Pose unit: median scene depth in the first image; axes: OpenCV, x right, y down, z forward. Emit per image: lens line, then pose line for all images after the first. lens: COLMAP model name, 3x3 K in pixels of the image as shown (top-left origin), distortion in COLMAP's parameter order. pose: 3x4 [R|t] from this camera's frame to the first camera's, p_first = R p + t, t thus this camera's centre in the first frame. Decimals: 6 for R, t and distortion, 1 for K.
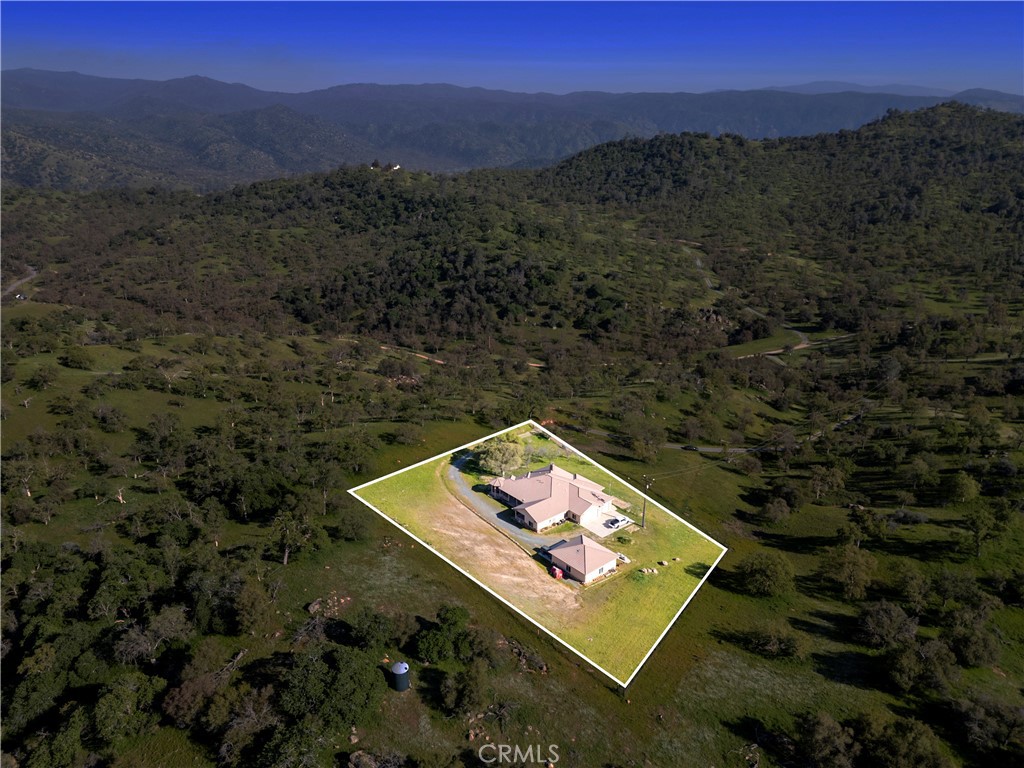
lens RADIAL K [[717.0, 0, 512.0], [0, 717.0, 384.0], [0, 0, 1]] dist [0.074334, -0.072750]
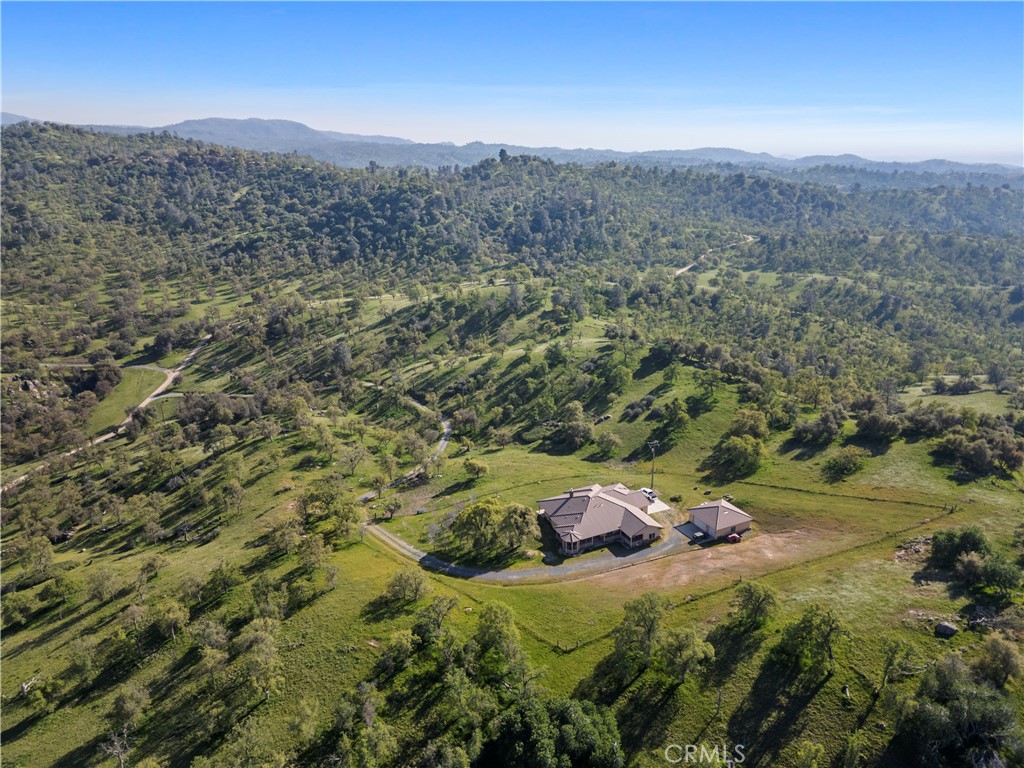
lens RADIAL K [[717.0, 0, 512.0], [0, 717.0, 384.0], [0, 0, 1]] dist [0.074334, -0.072750]
pose [[0.253554, -0.319118, 0.913167, -0.153516], [0.330761, 0.915716, 0.228168, -0.050957], [-0.909015, 0.244187, 0.337735, 0.141841]]
